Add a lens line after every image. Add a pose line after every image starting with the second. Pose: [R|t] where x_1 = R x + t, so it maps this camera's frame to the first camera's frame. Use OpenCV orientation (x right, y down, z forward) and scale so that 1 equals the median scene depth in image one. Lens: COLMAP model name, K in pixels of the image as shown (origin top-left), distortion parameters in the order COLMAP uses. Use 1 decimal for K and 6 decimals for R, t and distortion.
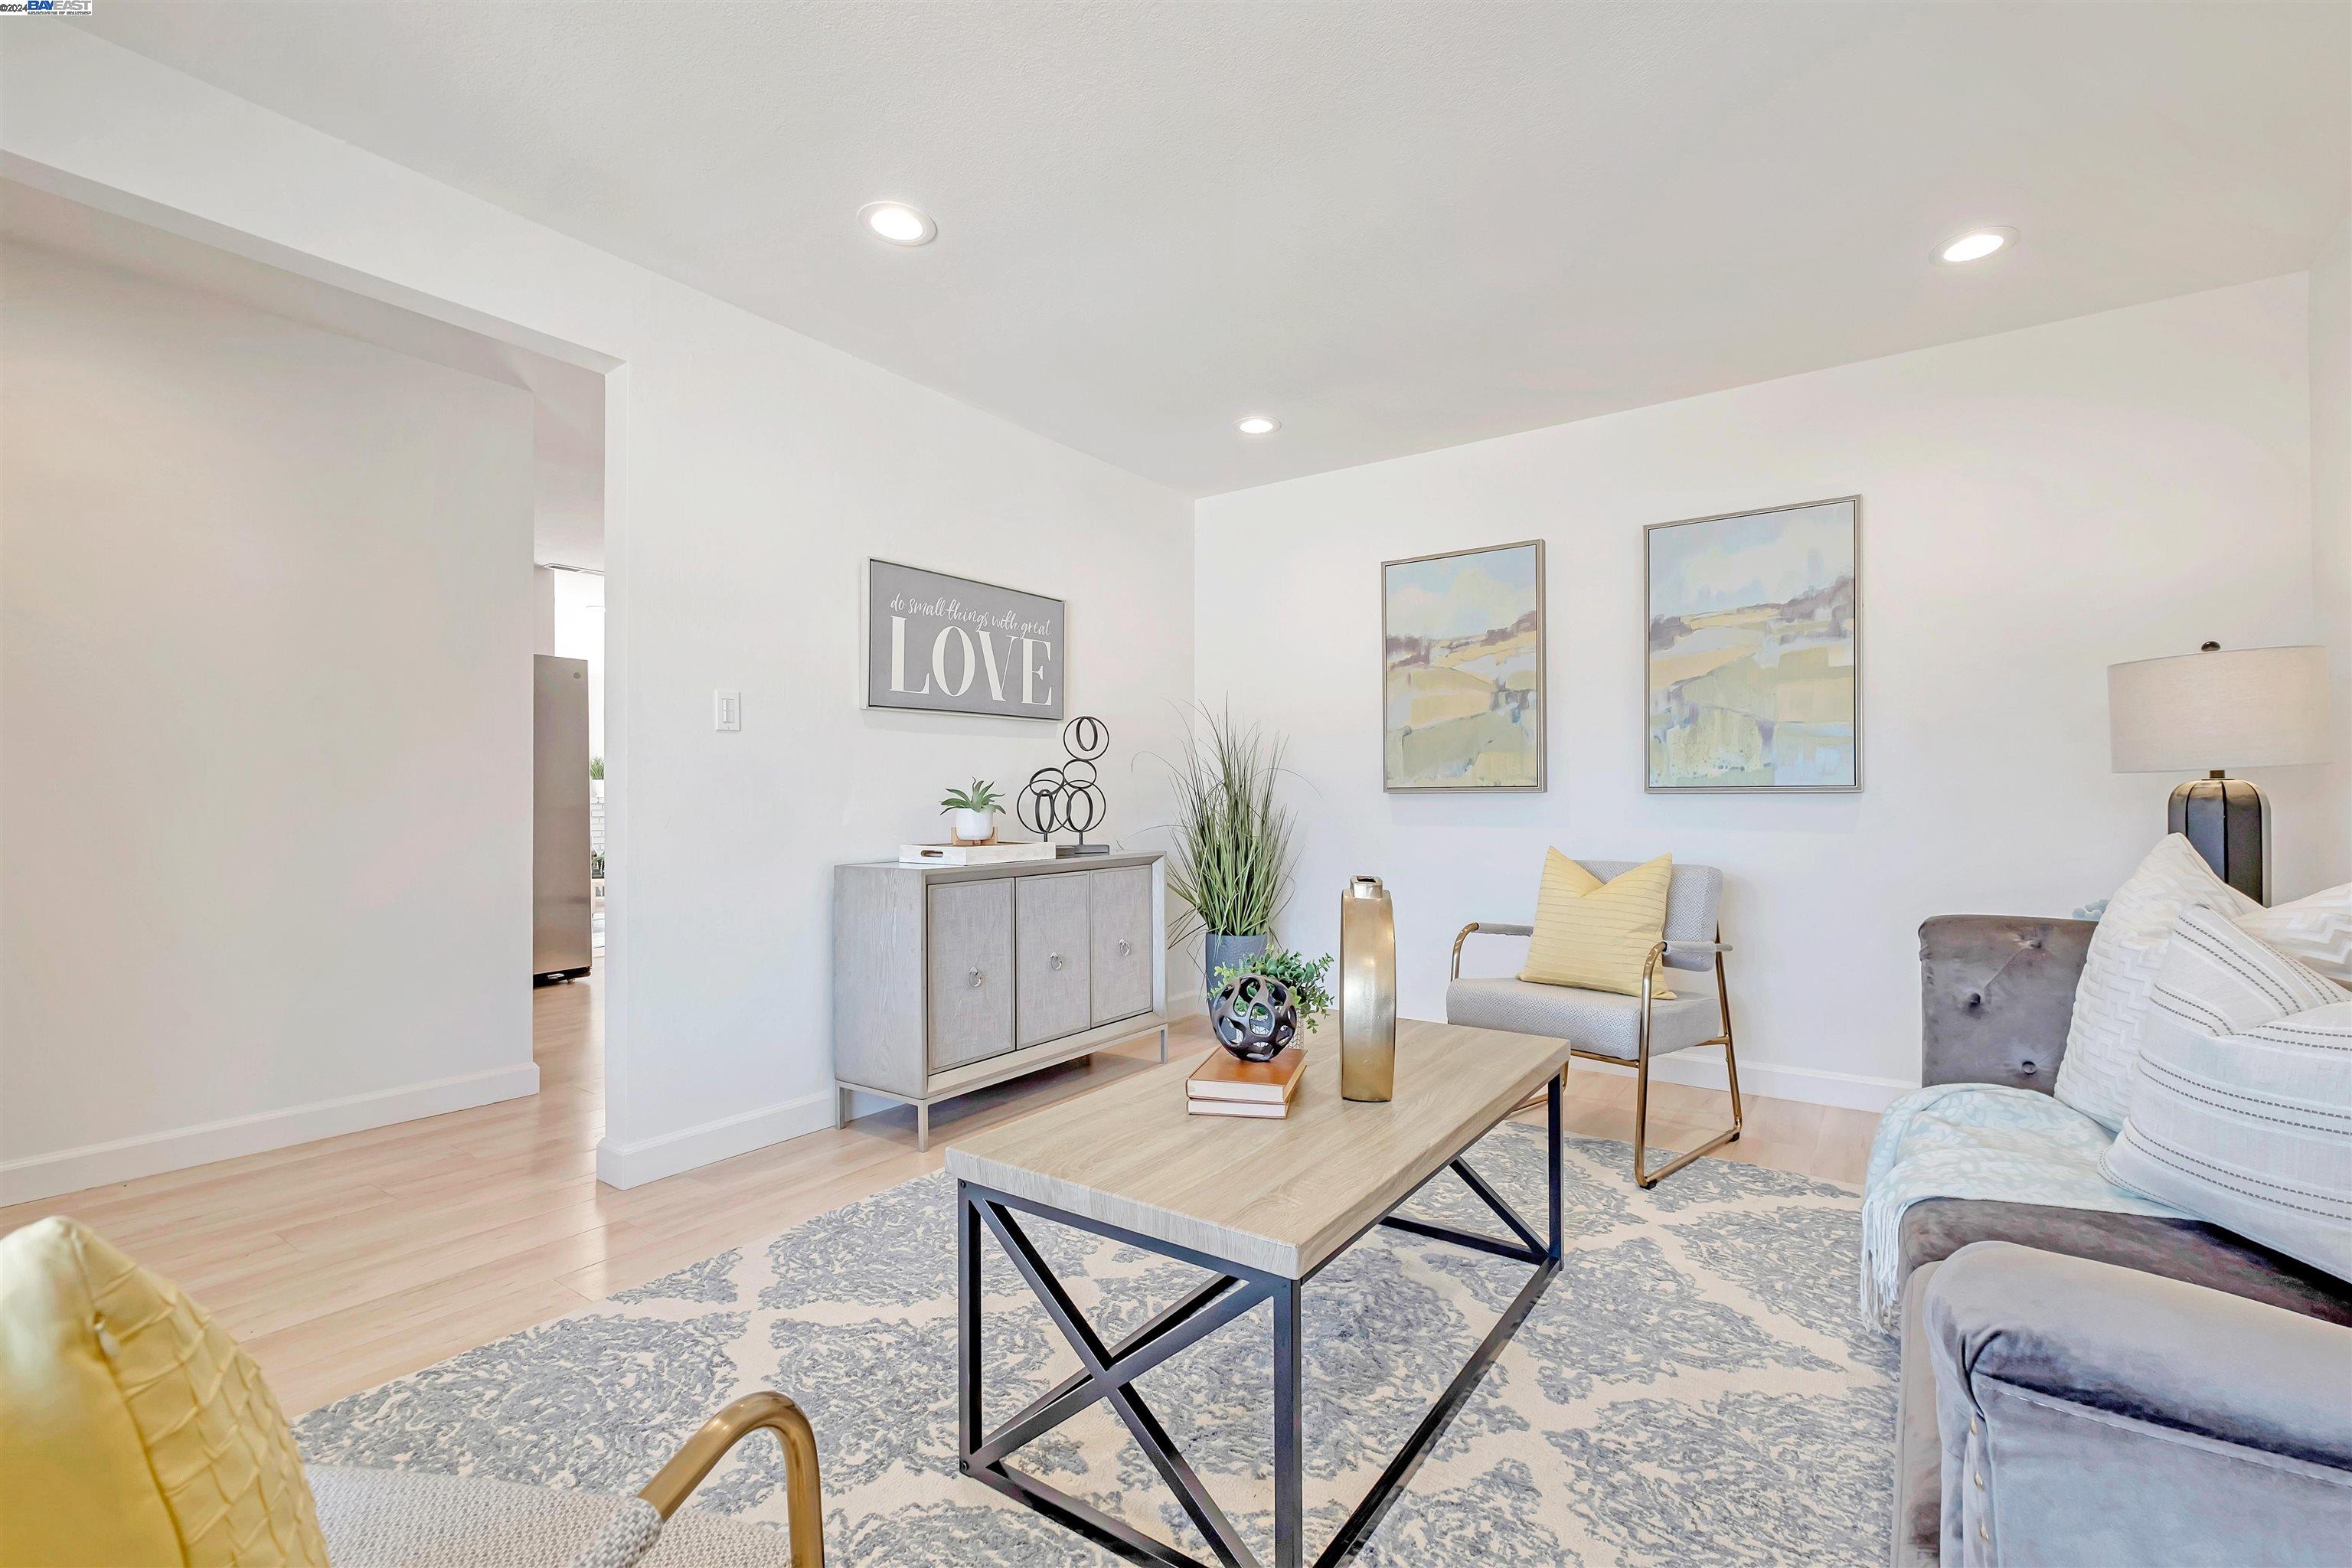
lens RADIAL K [[1016.4, 0, 1198.0], [0, 1016.4, 794.0], [0, 0, 1]] dist [0.015855, -0.000186]
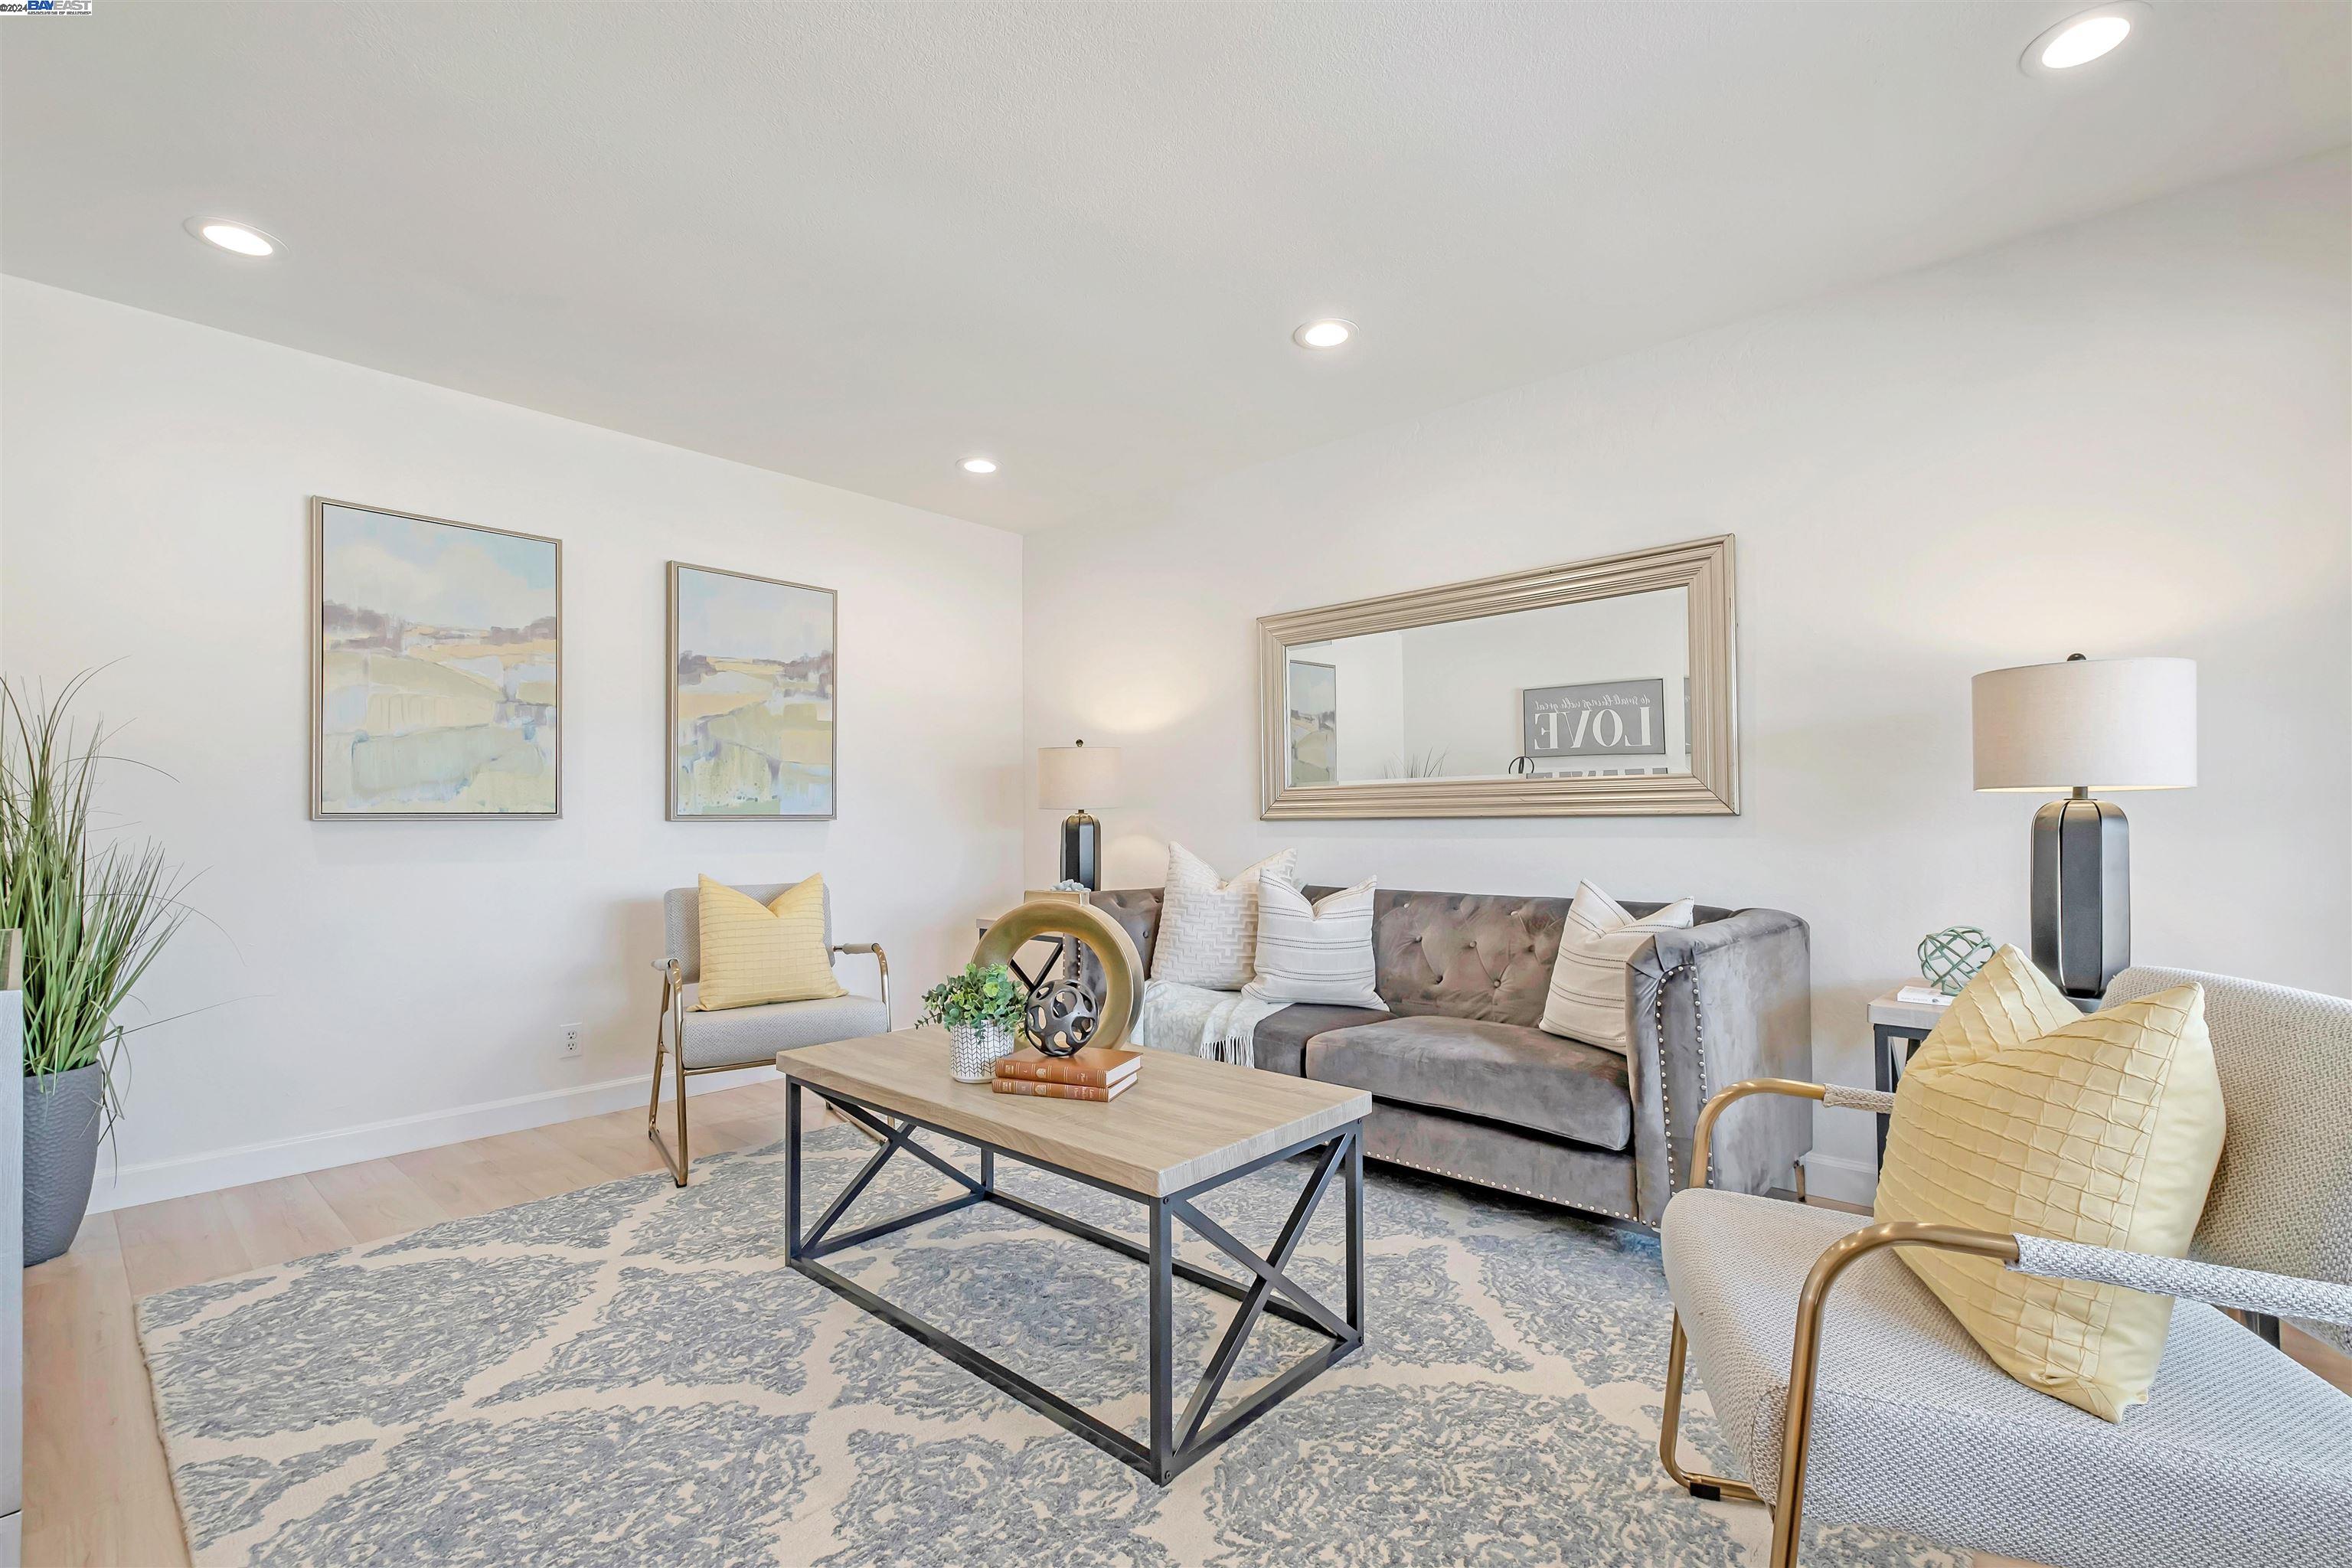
lens RADIAL K [[1016.4, 0, 1198.0], [0, 1016.4, 794.0], [0, 0, 1]] dist [0.015855, -0.000186]
pose [[0.127745, 0.026119, 0.991463, -0.546168], [0.000517, 0.999651, -0.026401, -0.000160], [-0.991807, 0.003885, 0.127687, 0.362125]]
